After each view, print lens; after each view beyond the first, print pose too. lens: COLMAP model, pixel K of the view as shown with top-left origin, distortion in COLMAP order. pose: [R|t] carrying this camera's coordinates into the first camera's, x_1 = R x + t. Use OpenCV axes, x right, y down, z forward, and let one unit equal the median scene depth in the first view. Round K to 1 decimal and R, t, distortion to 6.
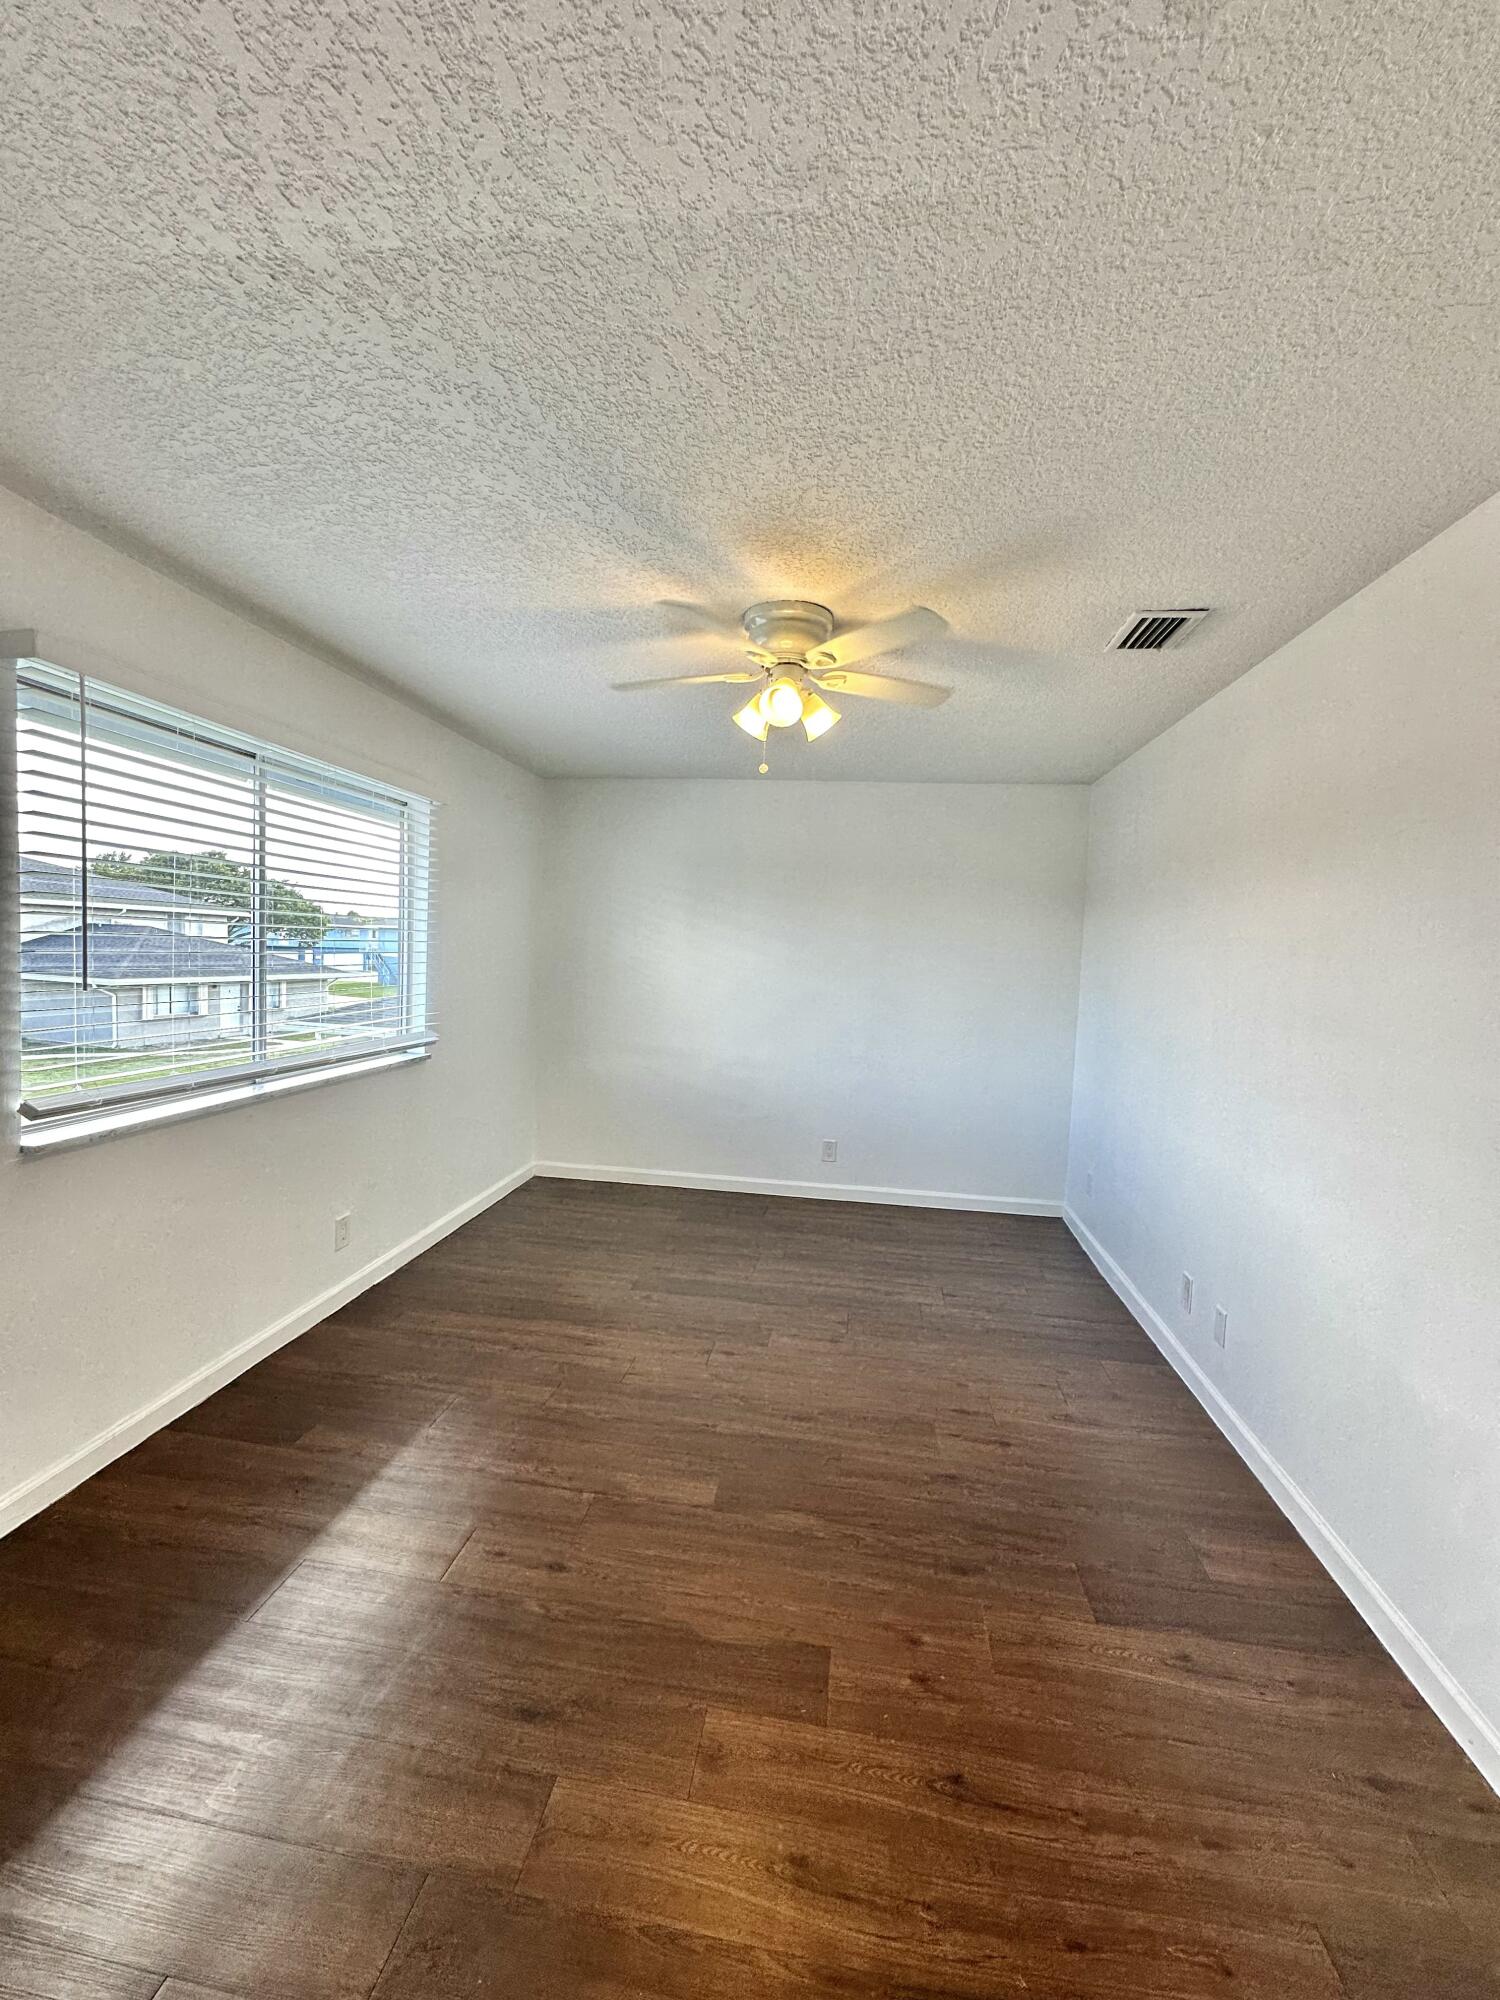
lens RADIAL K [[798.0, 0, 747.5], [0, 798.0, 991.7], [0, 0, 1]] dist [-0.007864, 0.001421]
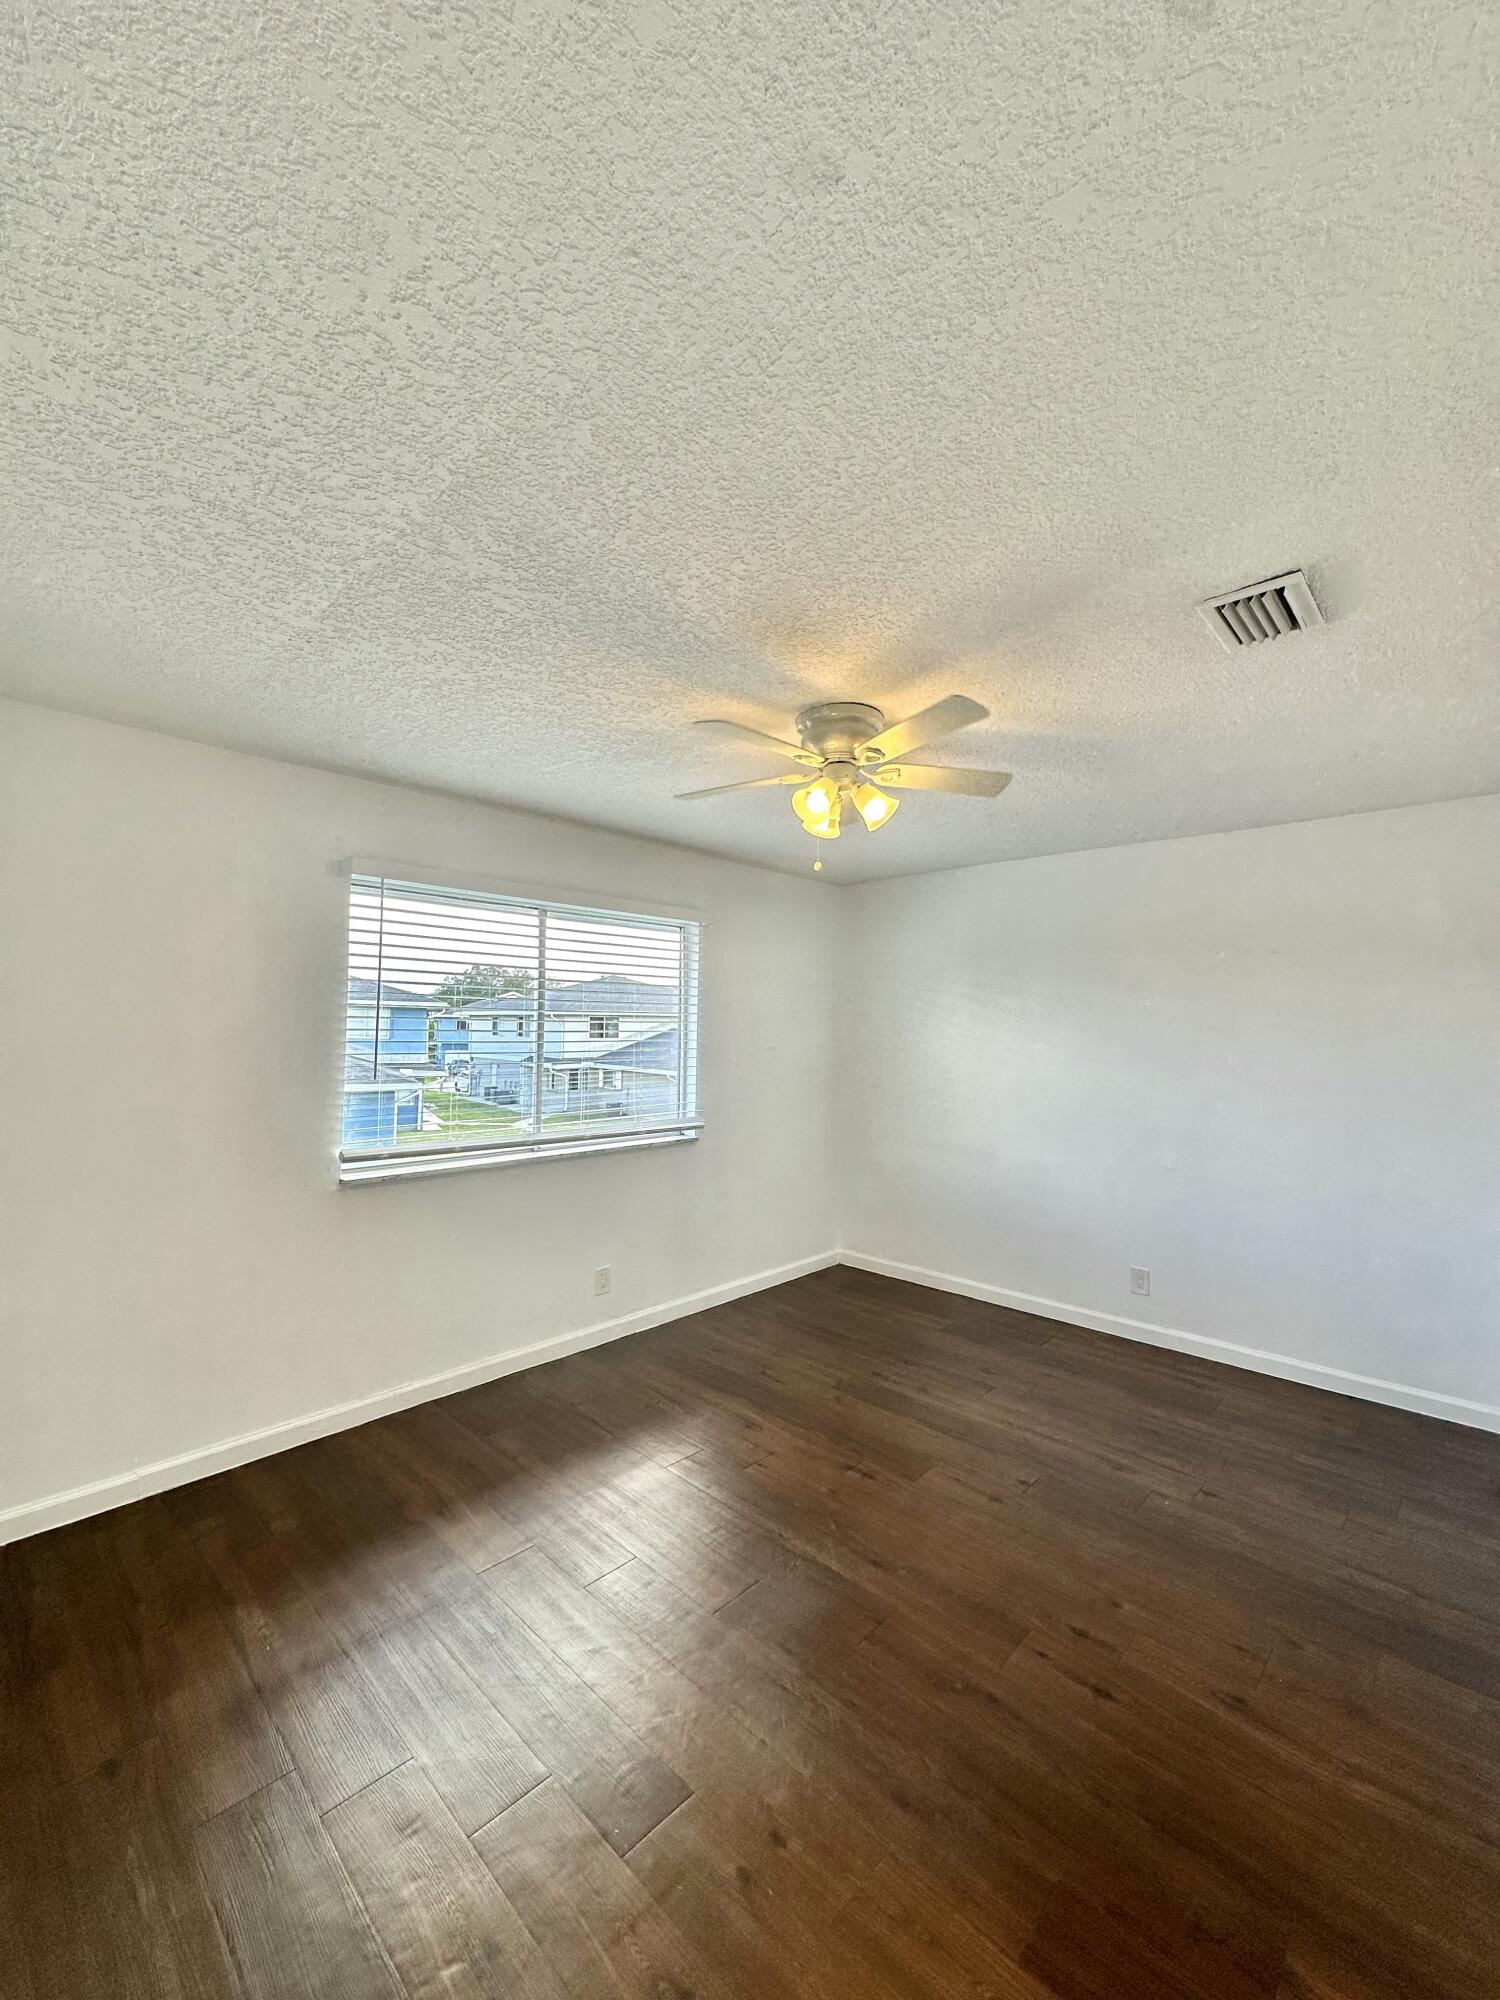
lens RADIAL K [[798.0, 0, 747.5], [0, 798.0, 991.7], [0, 0, 1]] dist [-0.007864, 0.001421]
pose [[0.820625, -0.050593, -0.569224, 0.355387], [-0.012695, 0.994214, -0.106668, -0.008634], [0.571327, 0.094760, 0.815234, 0.087452]]
